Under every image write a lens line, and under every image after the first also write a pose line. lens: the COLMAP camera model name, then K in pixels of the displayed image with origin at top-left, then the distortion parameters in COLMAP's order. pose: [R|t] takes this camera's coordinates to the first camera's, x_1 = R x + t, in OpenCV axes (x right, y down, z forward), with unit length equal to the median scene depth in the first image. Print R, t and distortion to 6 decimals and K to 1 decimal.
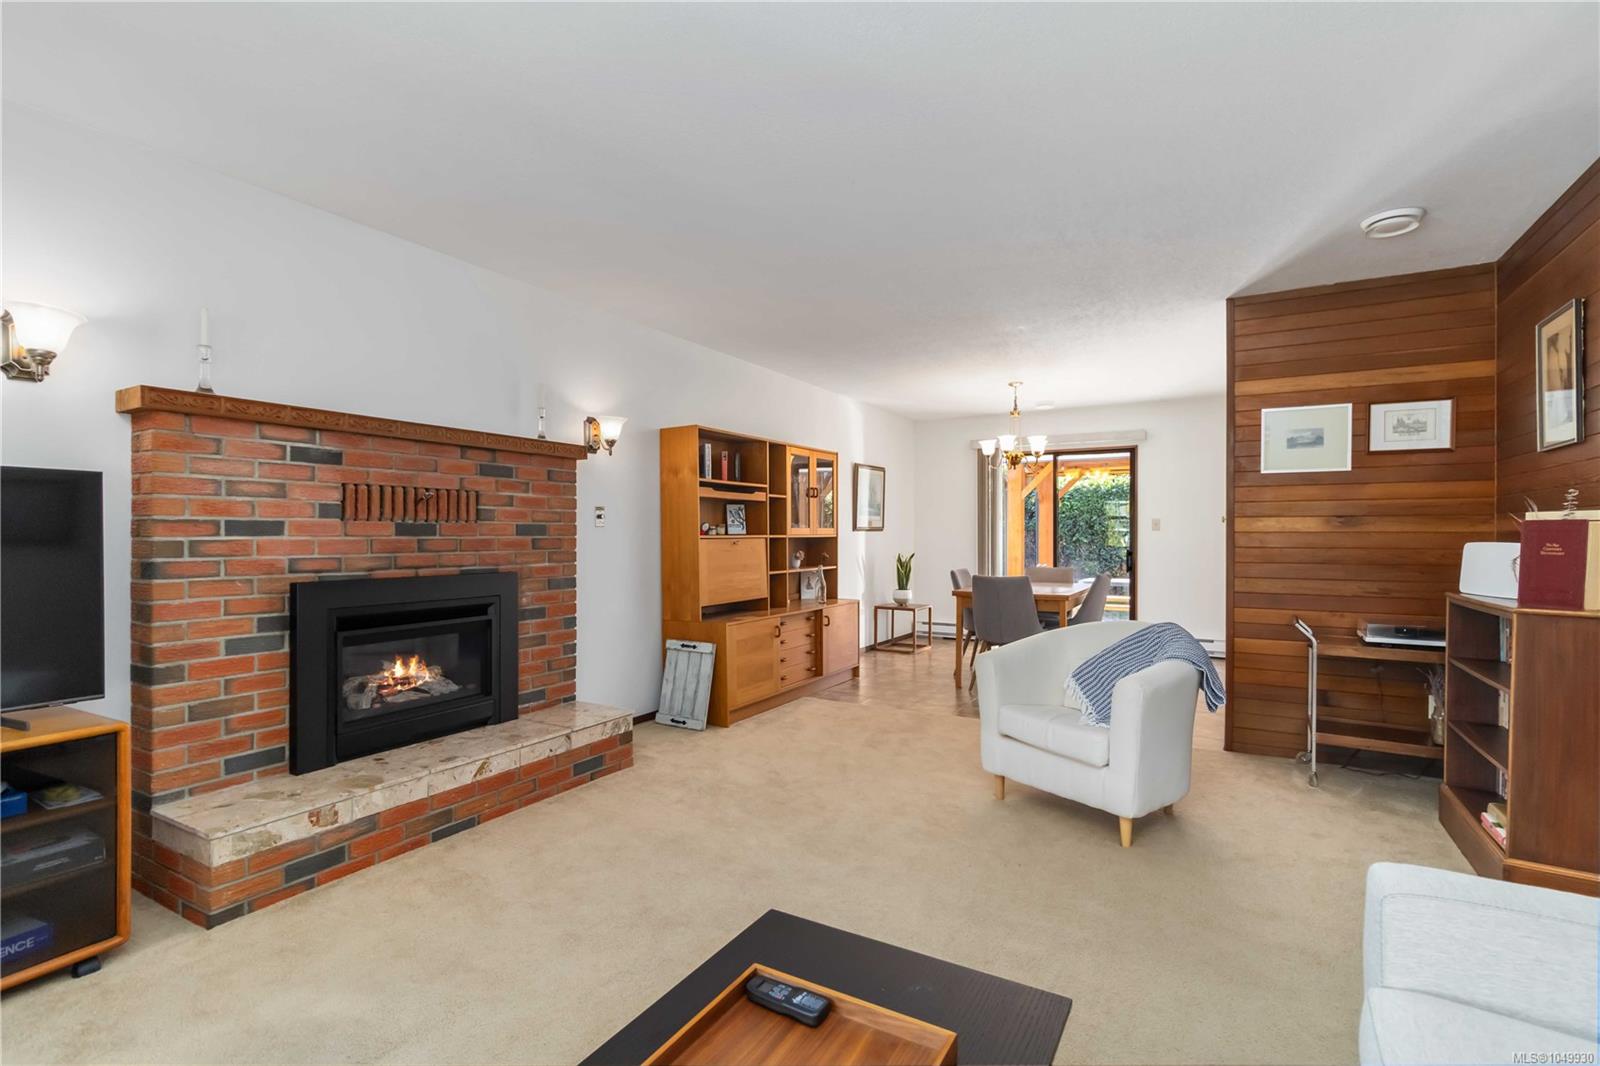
lens RADIAL K [[744.6, 0, 808.6], [0, 744.6, 538.6], [0, 0, 1]] dist [0.001378, 0.000453]
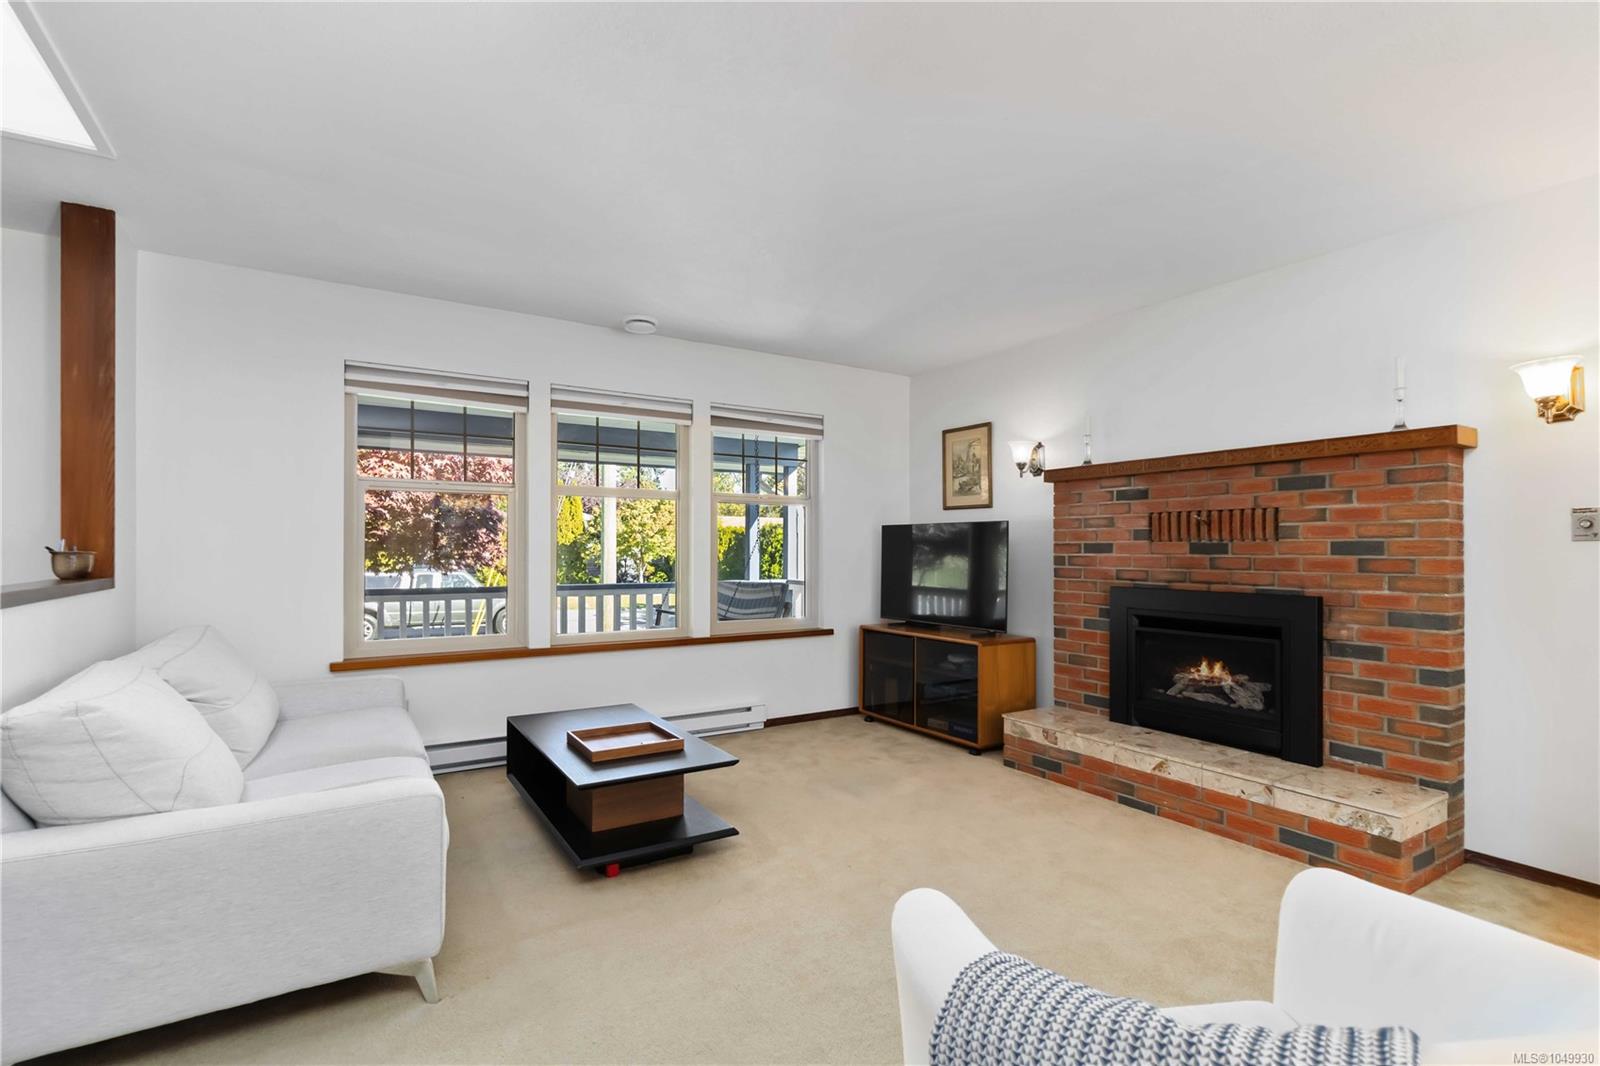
lens RADIAL K [[744.6, 0, 803.6], [0, 744.6, 545.8], [0, 0, 1]] dist [0.001378, 0.000453]
pose [[-0.473265, -0.006522, -0.880896, 0.612293], [-0.007913, 0.999964, -0.003152, -0.006501], [0.880885, 0.005478, -0.473299, 0.829788]]
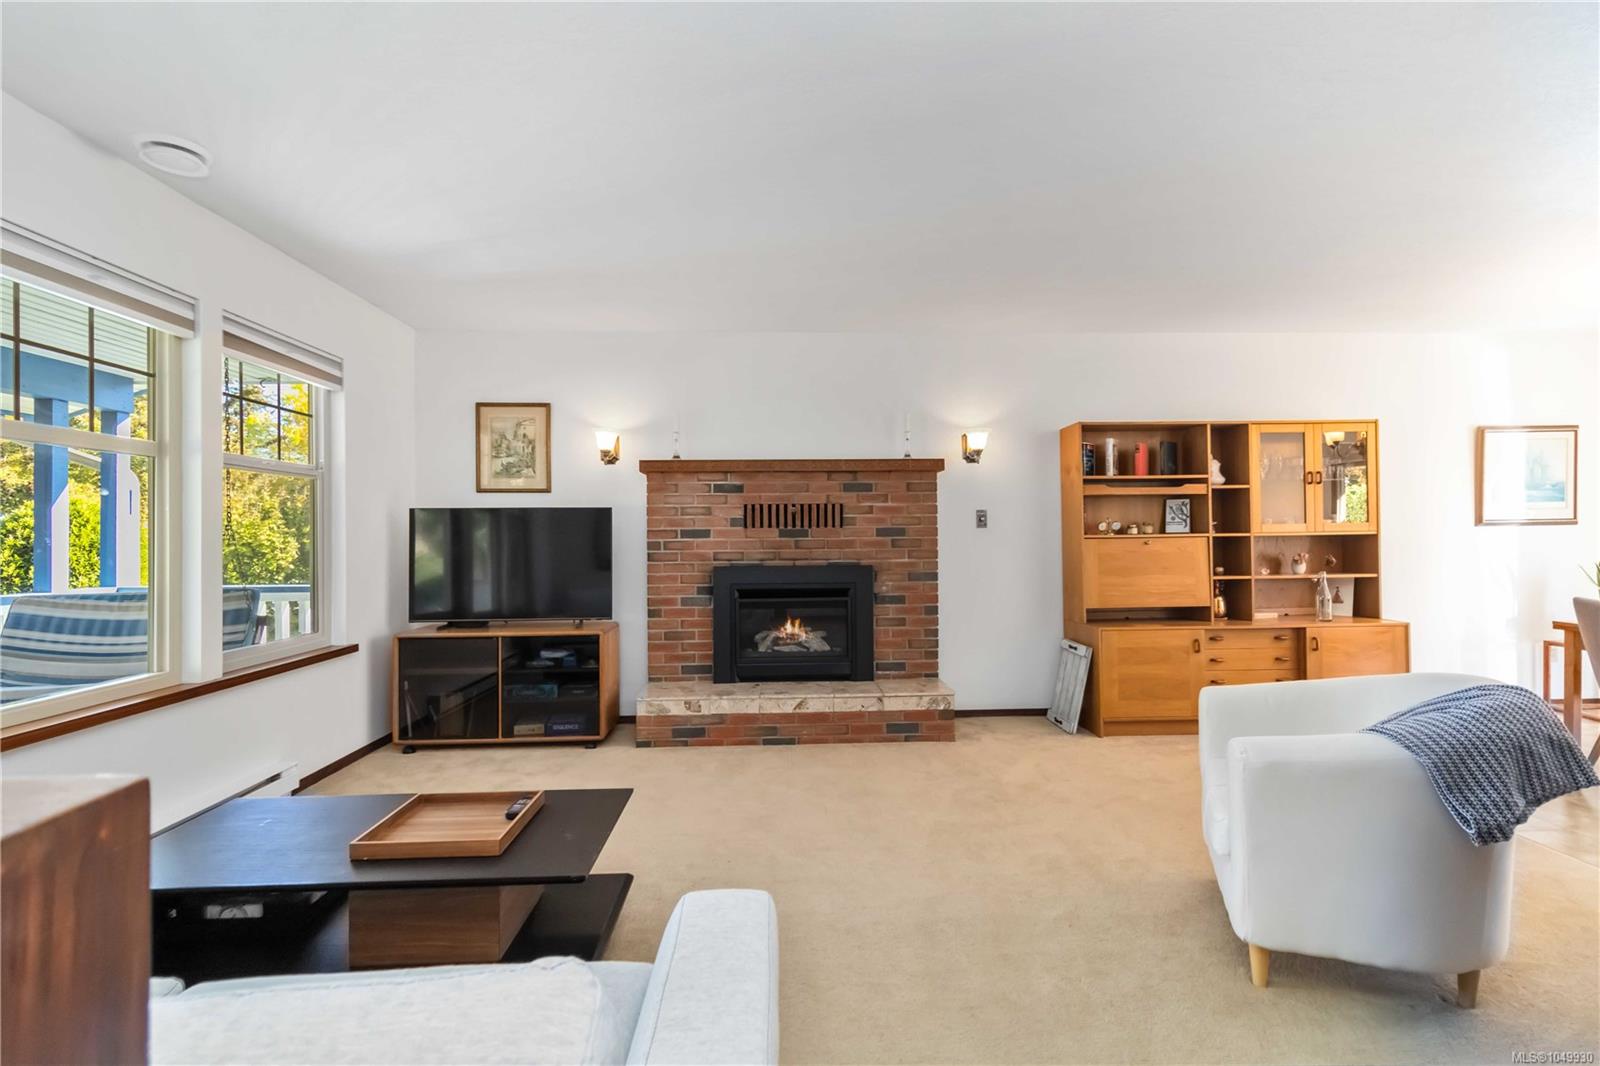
lens RADIAL K [[744.6, 0, 800.4], [0, 744.6, 529.5], [0, 0, 1]] dist [0.001378, 0.000453]
pose [[0.532886, -0.012395, -0.846097, 0.584670], [0.004407, 0.999920, -0.011872, -0.001780], [0.846176, 0.002597, 0.532897, 0.202739]]
